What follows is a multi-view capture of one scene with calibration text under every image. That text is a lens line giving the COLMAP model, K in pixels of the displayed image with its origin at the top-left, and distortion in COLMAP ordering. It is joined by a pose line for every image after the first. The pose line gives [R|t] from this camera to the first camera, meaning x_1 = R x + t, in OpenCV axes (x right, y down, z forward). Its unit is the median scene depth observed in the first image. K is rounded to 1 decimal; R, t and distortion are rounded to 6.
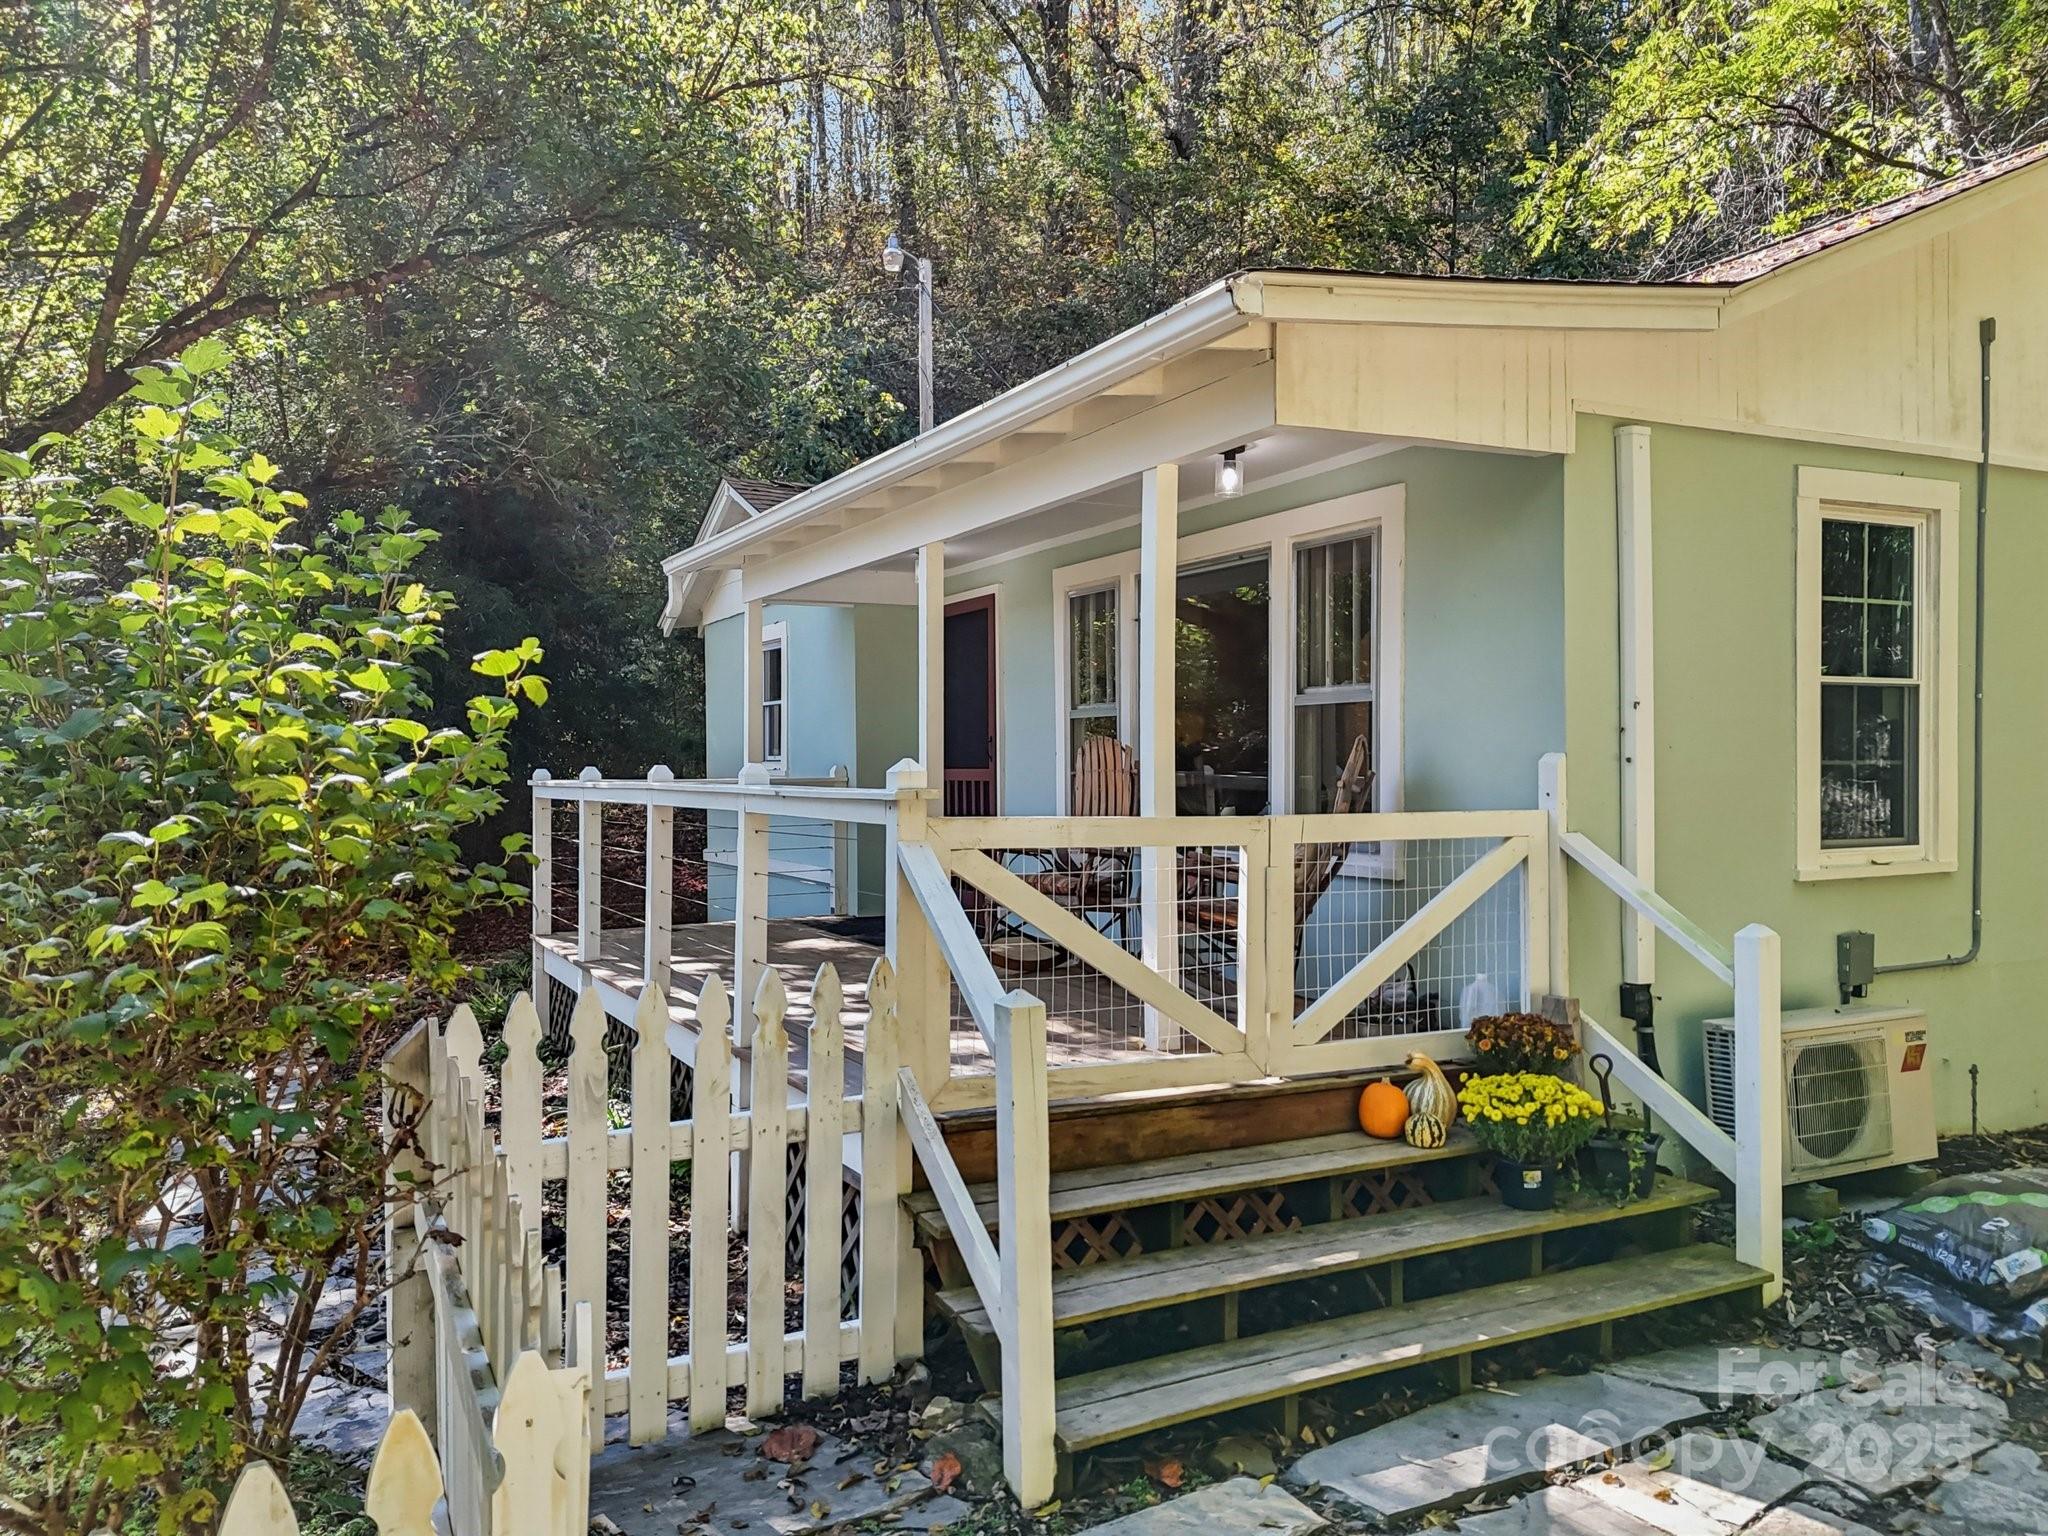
lens RADIAL K [[1466.1, 0, 1020.1], [0, 1466.1, 731.7], [0, 0, 1]] dist [0.071008, -0.052125]
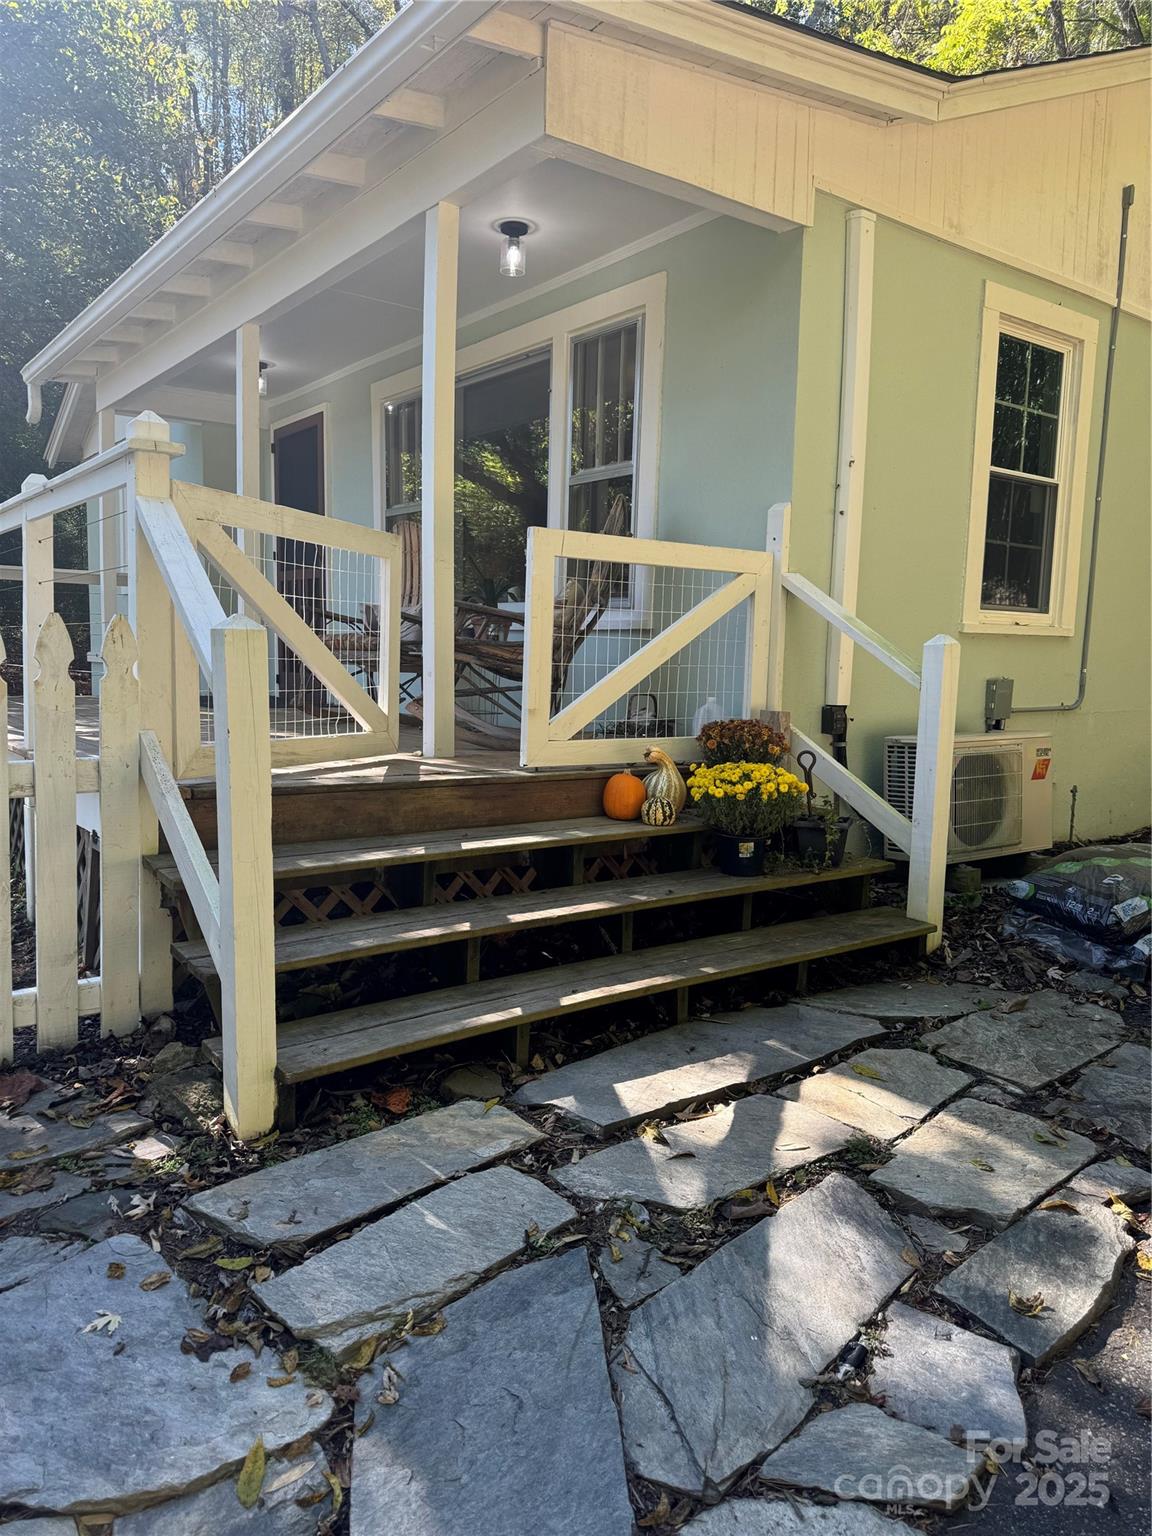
lens RADIAL K [[1075.2, 0, 552.3], [0, 1075.2, 714.6], [0, 0, 1]] dist [0.178082, -0.335587]
pose [[0.988056, 0.011886, 0.153636, 0.063195], [-0.026708, 0.995140, 0.094775, 0.117802], [-0.151763, -0.097746, 0.983572, 0.198422]]
